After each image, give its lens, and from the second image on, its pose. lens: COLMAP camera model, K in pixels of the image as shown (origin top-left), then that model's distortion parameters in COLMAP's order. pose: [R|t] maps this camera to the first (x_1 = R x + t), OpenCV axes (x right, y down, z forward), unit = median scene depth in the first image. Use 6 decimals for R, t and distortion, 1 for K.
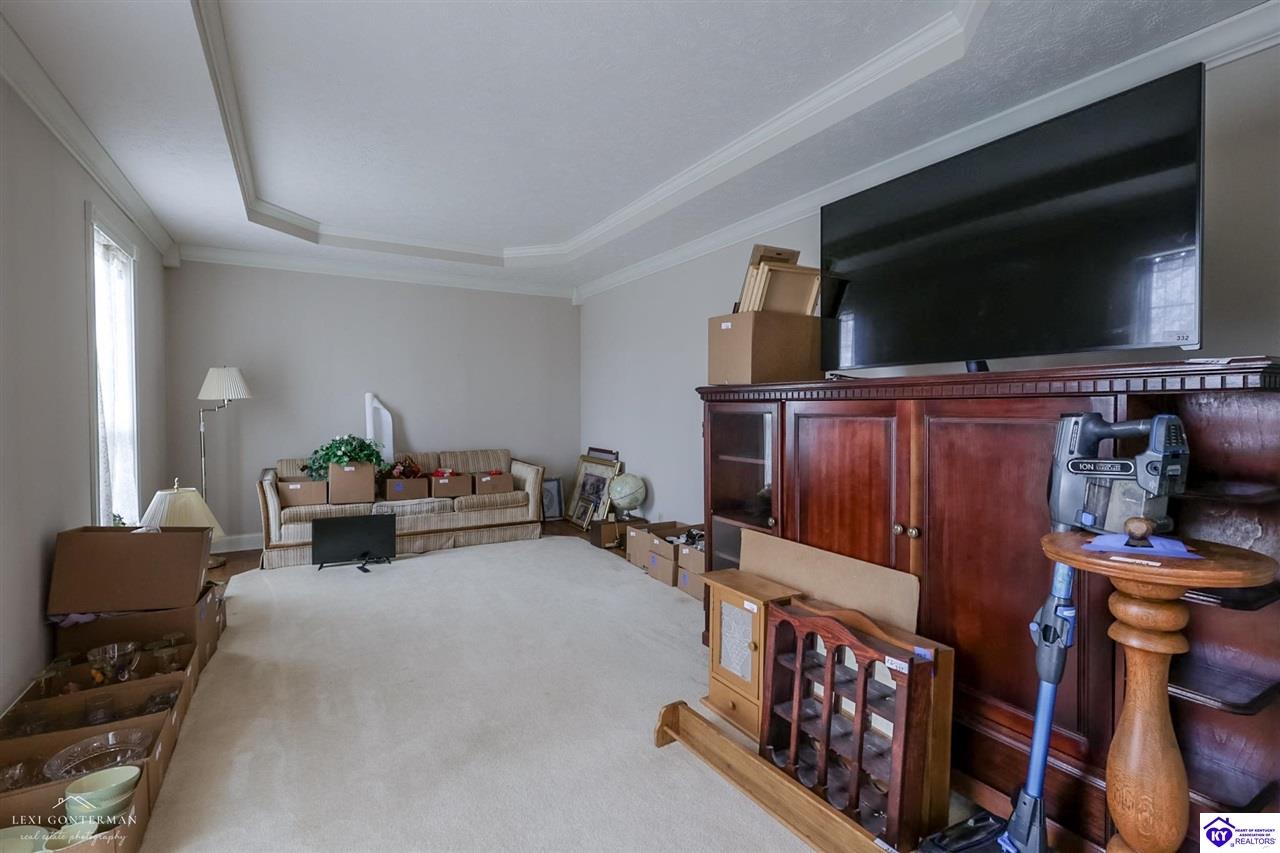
lens RADIAL K [[587.7, 0, 634.2], [0, 587.7, 422.3], [0, 0, 1]] dist [-0.005490, 0.000023]
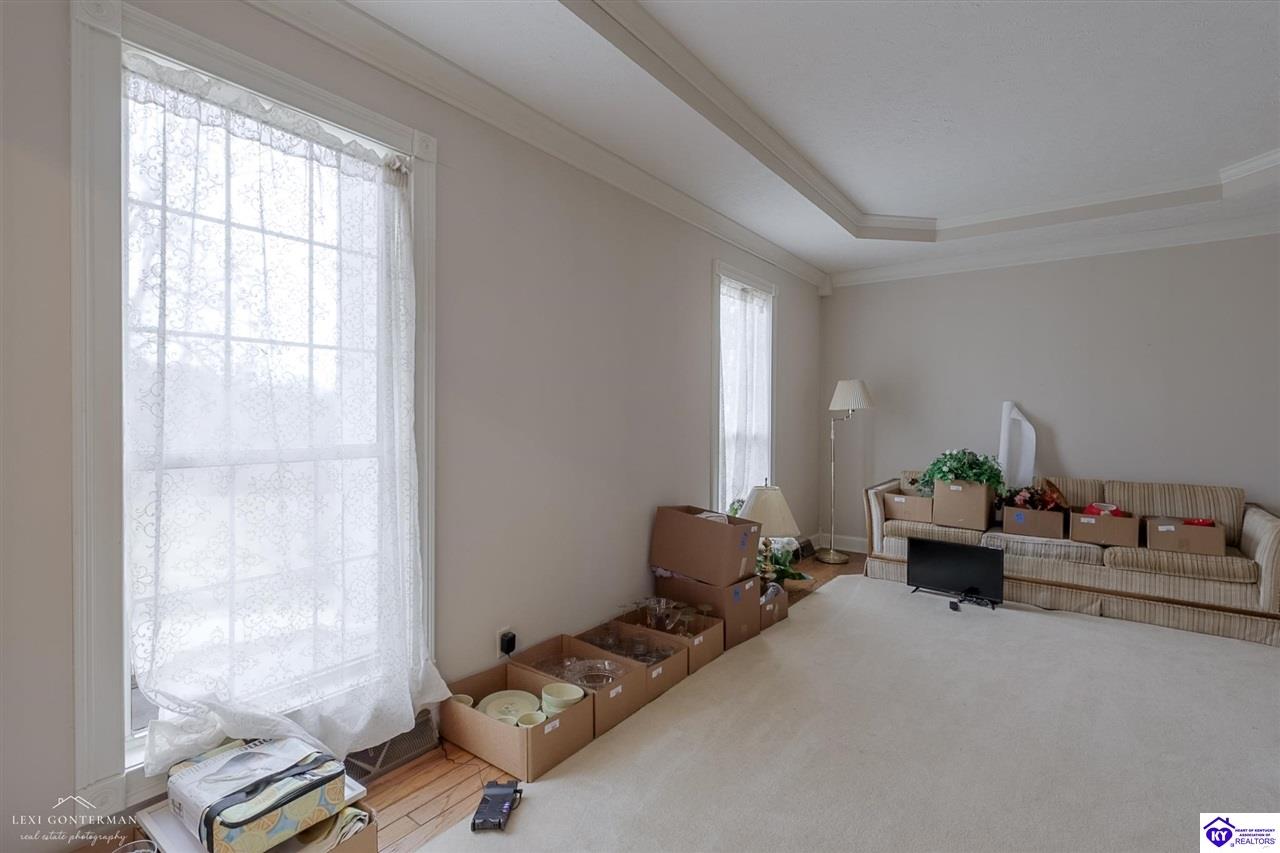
lens RADIAL K [[587.7, 0, 636.9], [0, 587.7, 420.7], [0, 0, 1]] dist [-0.005490, 0.000023]
pose [[0.385175, 0.011638, -0.922770, 0.139995], [-0.032723, 0.999464, -0.001054, -0.004876], [0.922263, 0.030602, 0.385349, 0.215893]]
